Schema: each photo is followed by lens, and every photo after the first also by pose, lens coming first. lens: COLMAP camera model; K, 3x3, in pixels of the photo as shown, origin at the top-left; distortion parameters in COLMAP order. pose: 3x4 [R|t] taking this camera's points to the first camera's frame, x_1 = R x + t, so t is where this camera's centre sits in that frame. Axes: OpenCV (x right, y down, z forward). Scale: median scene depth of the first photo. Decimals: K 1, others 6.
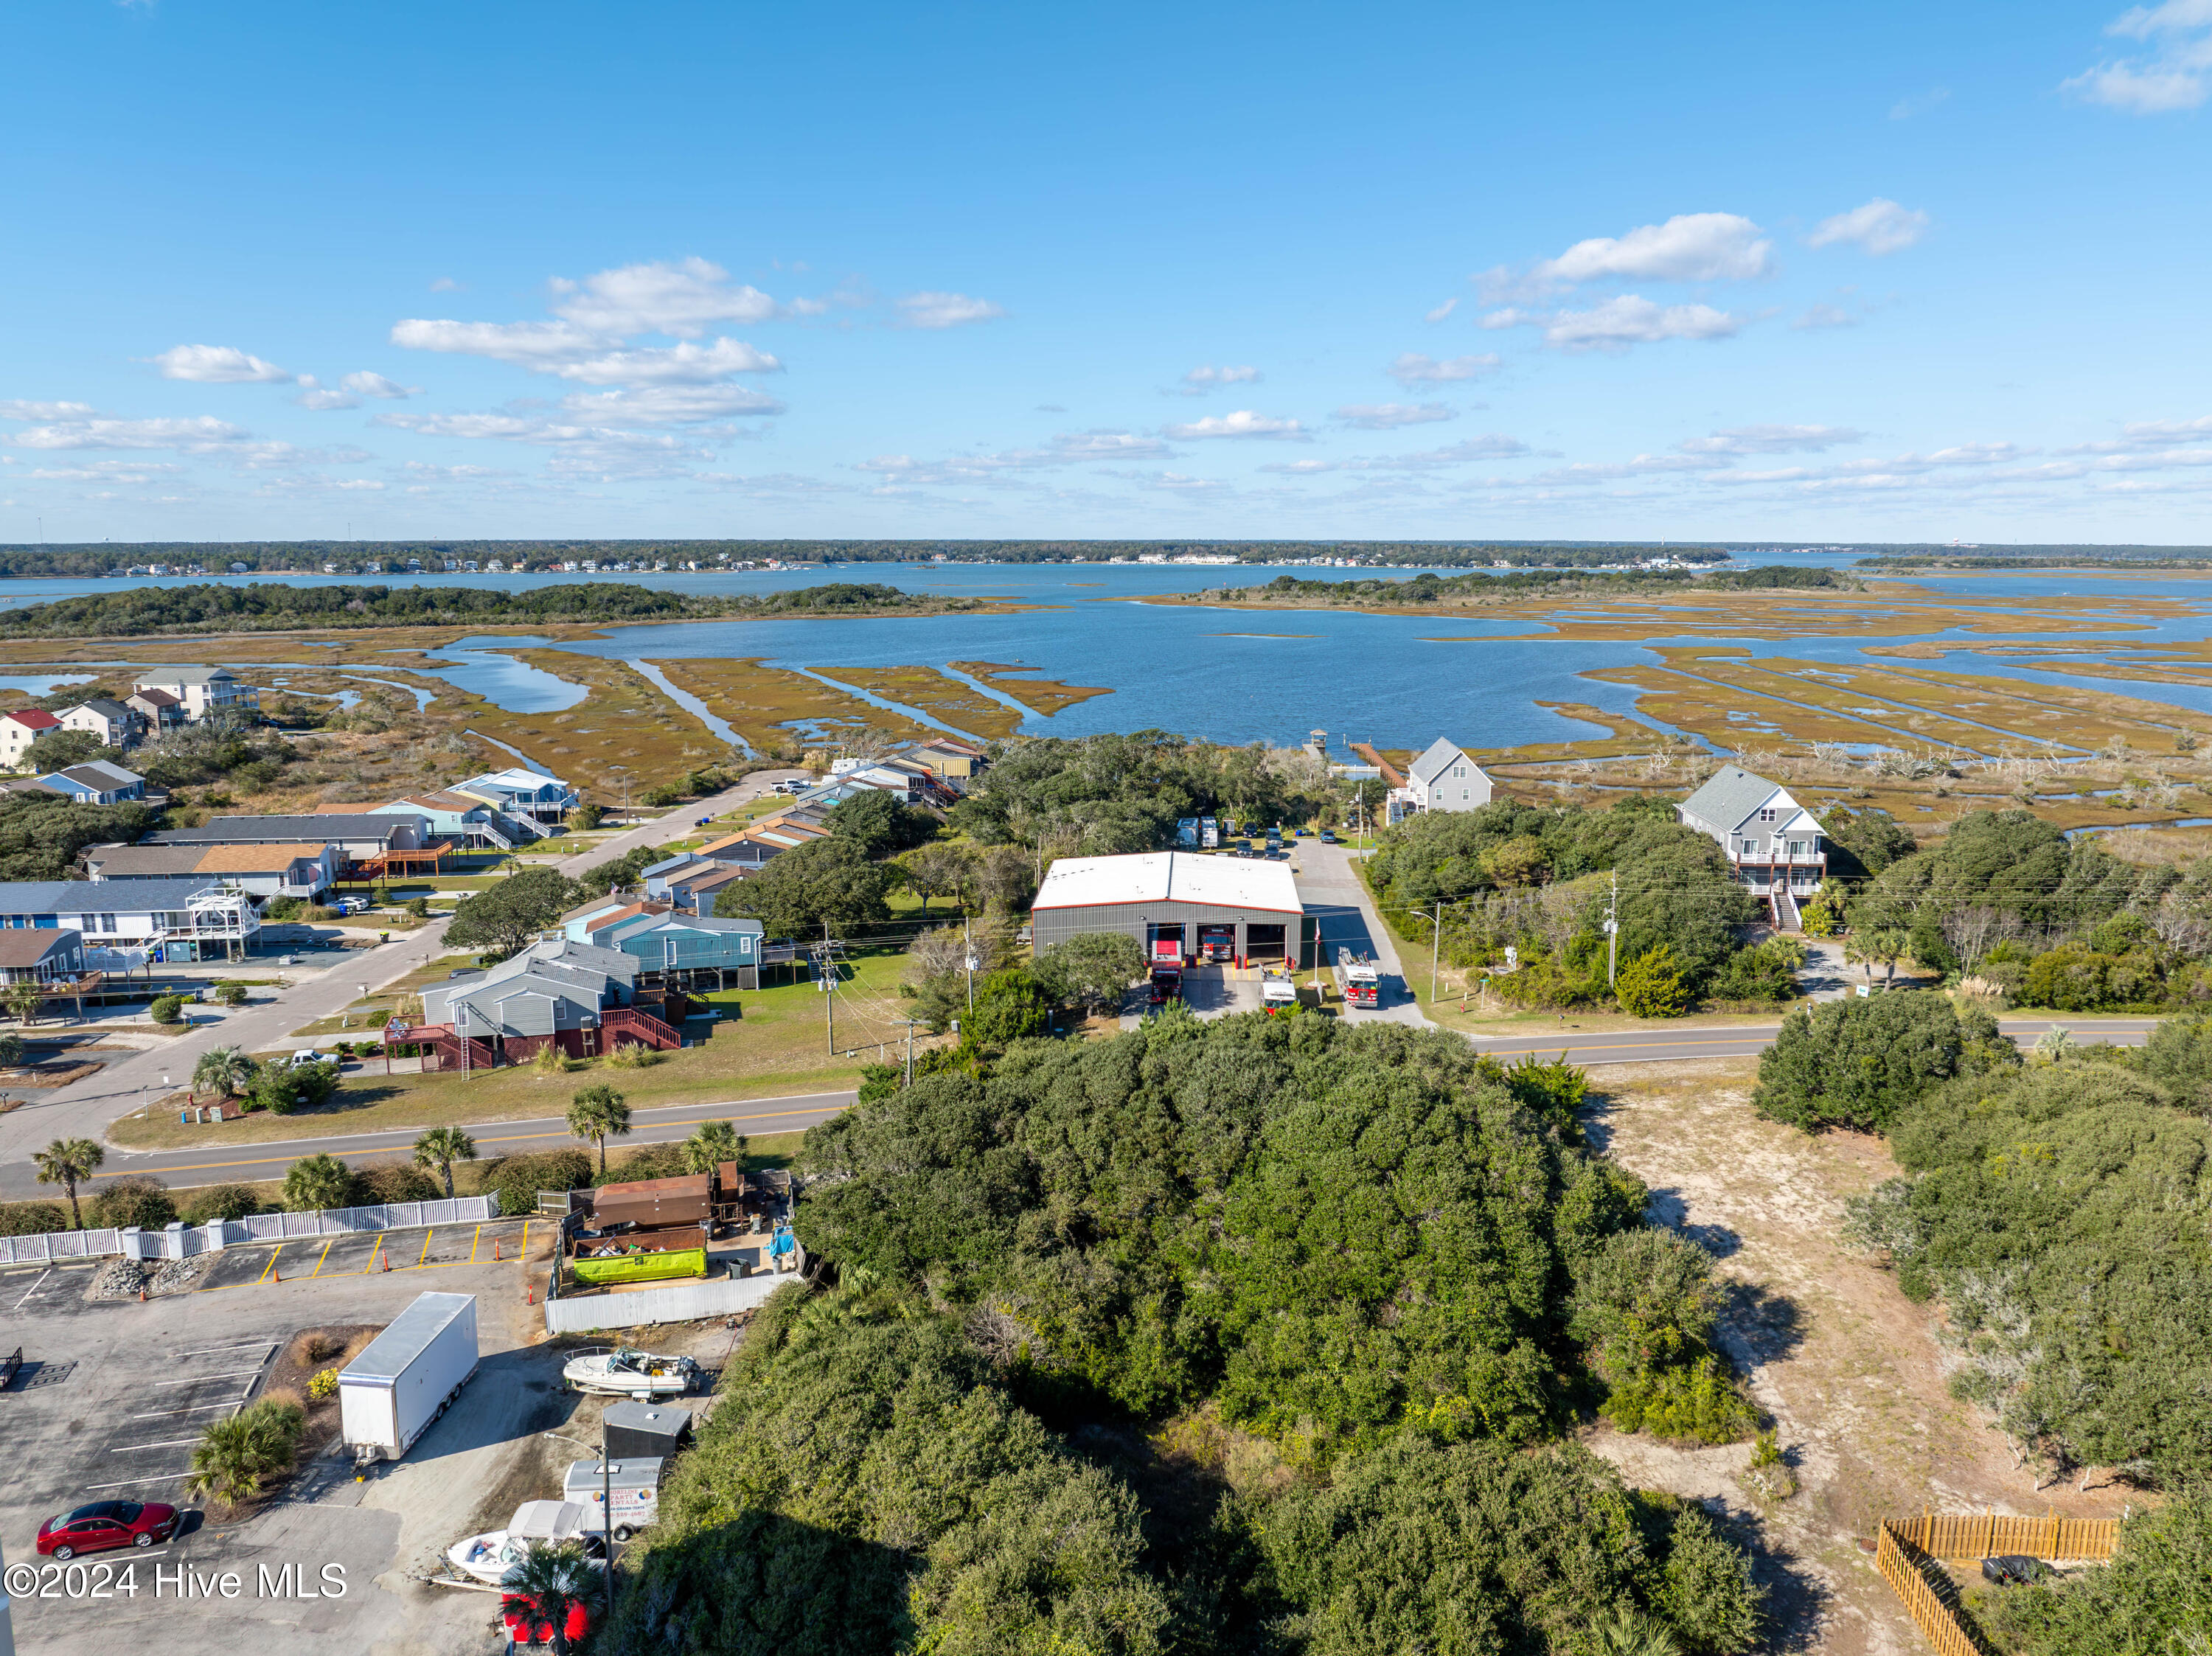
lens RADIAL K [[1558.3, 0, 1107.6], [0, 1558.3, 822.6], [0, 0, 1]] dist [-0.034345, -0.003990]
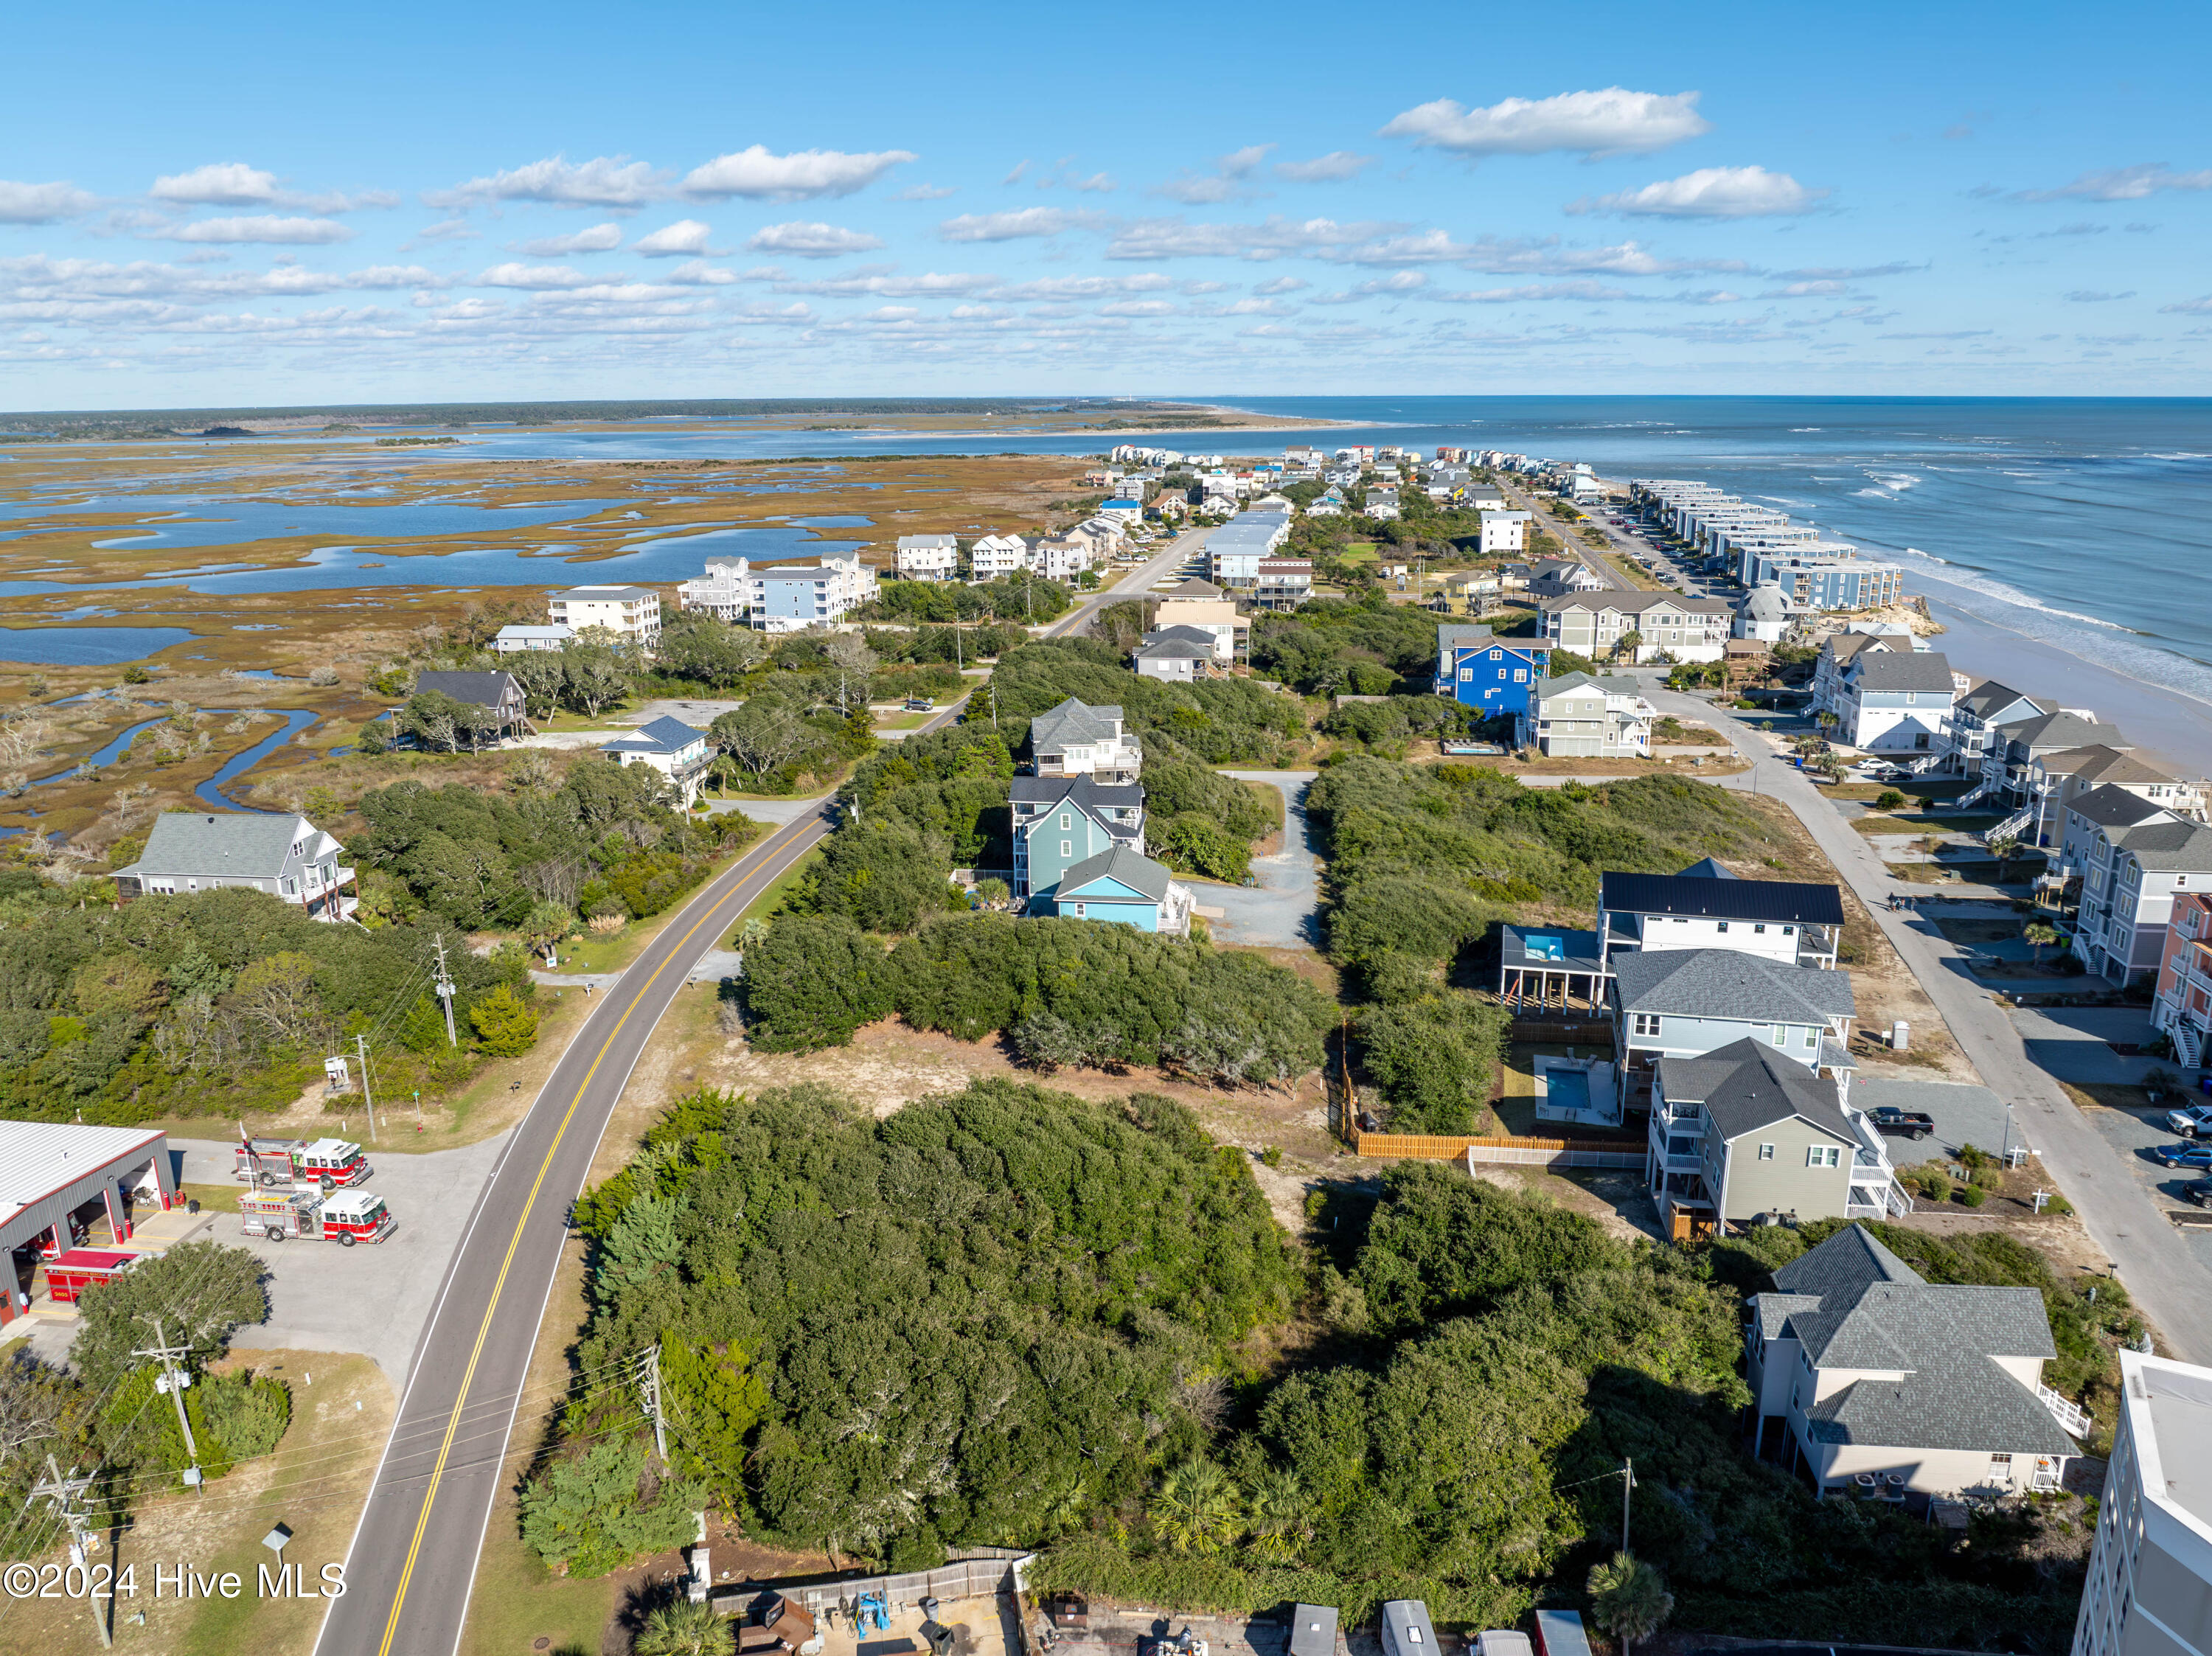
lens RADIAL K [[1563.5, 0, 1110.1], [0, 1563.5, 816.4], [0, 0, 1]] dist [-0.033728, -0.005252]
pose [[0.062893, -0.263338, 0.962651, -0.378177], [0.187137, 0.950564, 0.247805, -0.134821], [-0.980318, 0.164563, 0.109064, 0.305134]]
